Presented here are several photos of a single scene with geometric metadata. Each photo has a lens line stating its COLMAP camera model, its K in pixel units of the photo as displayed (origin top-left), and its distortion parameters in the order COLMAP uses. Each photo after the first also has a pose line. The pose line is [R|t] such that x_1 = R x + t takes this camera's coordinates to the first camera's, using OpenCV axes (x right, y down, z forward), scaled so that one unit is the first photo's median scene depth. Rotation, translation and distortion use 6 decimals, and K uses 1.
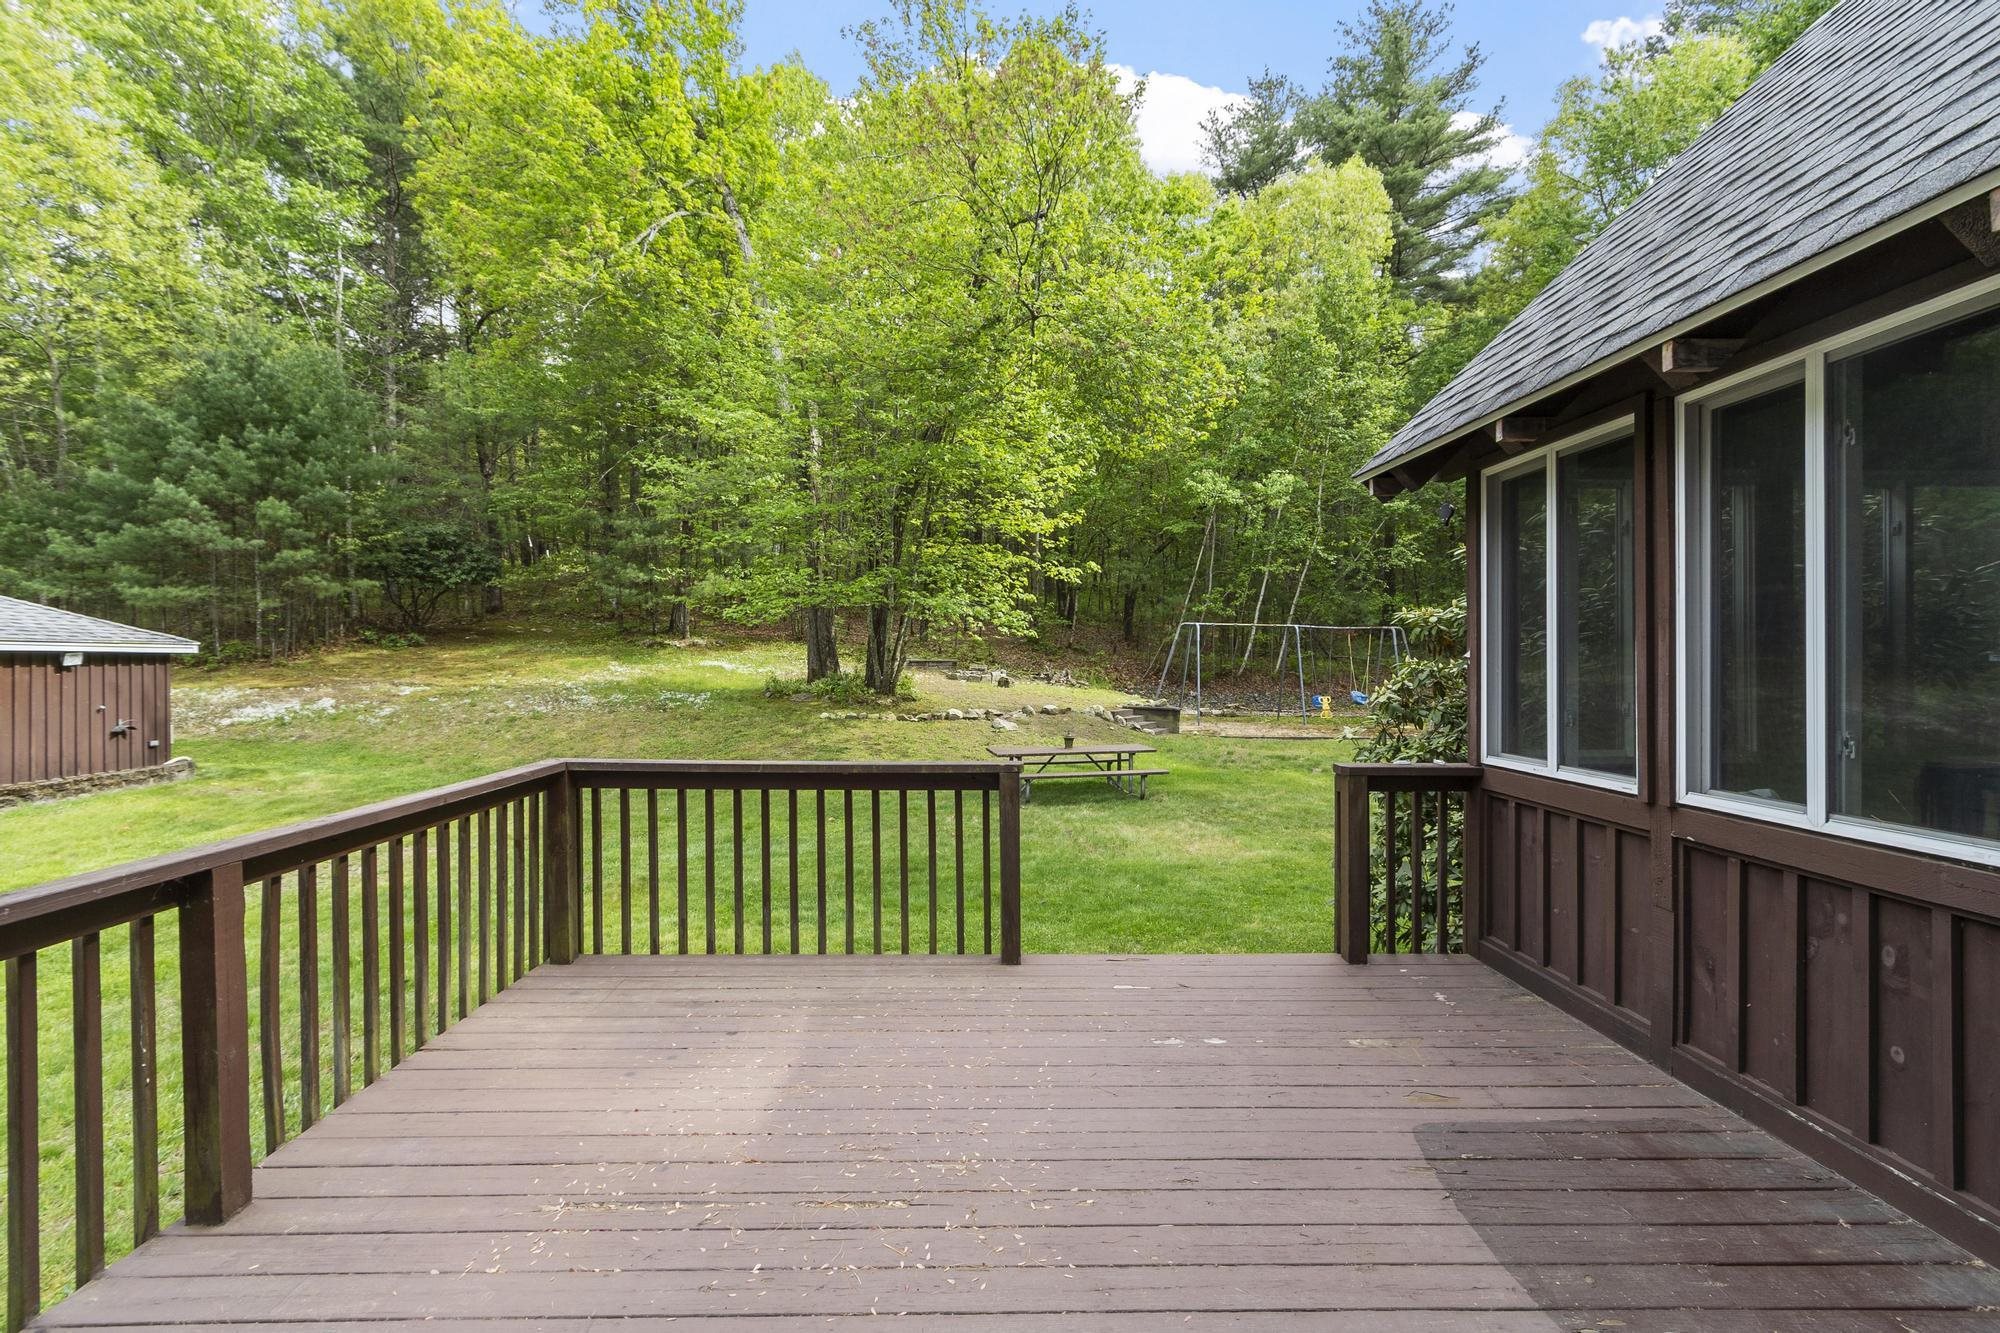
lens RADIAL K [[888.0, 0, 997.2], [0, 888.0, 664.3], [0, 0, 1]] dist [-0.001886, -0.000287]
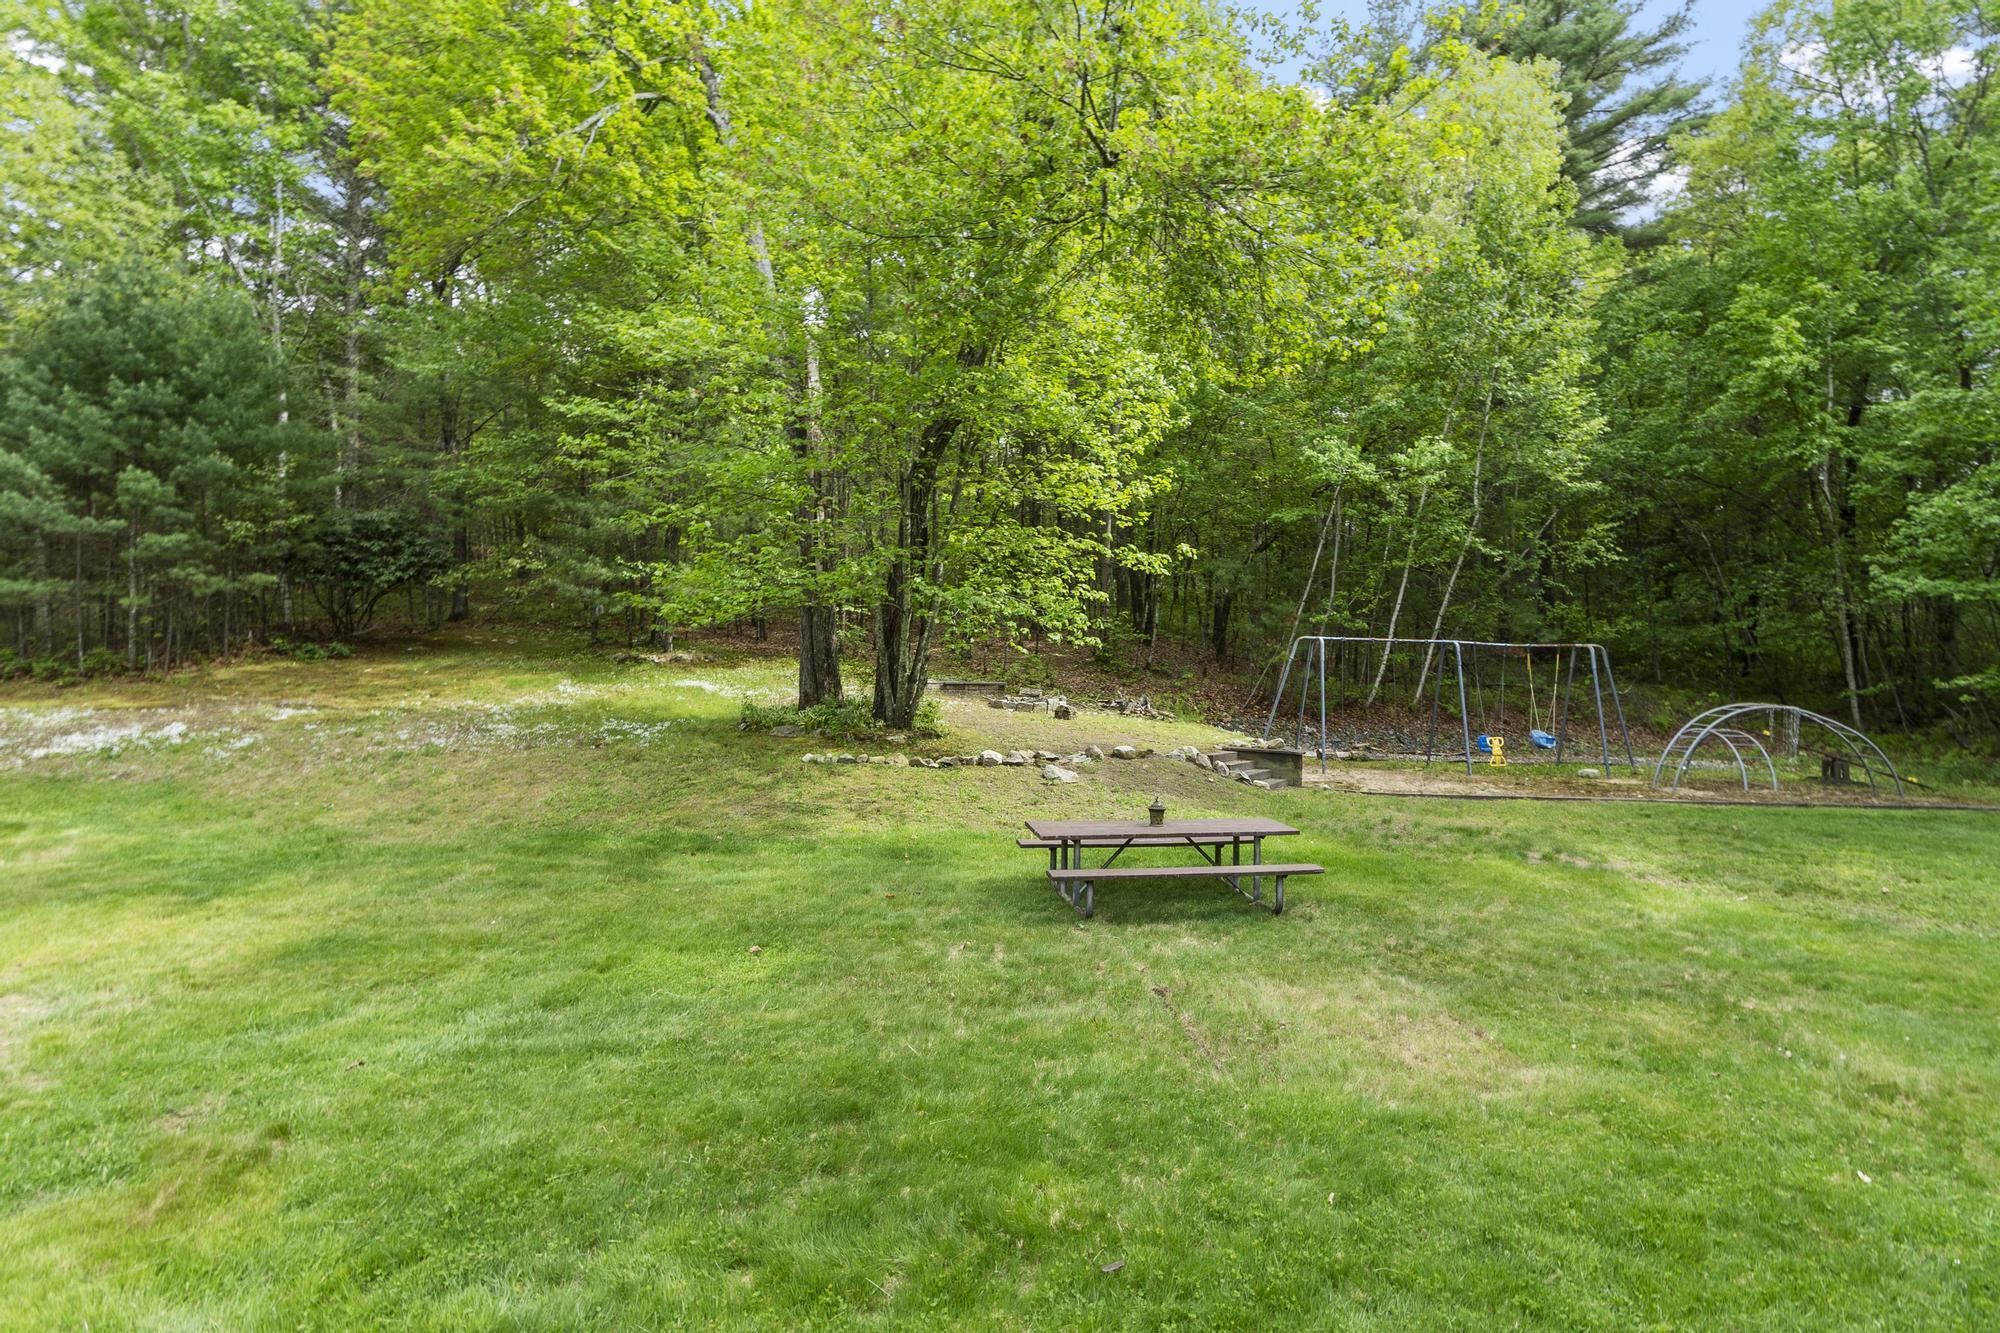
lens RADIAL K [[994.5, 0, 998.2], [0, 994.5, 659.6], [0, 0, 1]] dist [0.005032, 0.000944]
pose [[0.997885, 0.009324, -0.064328, 0.007550], [-0.011163, 0.999538, -0.028281, -0.000311], [0.064035, 0.028939, 0.997528, 0.159409]]
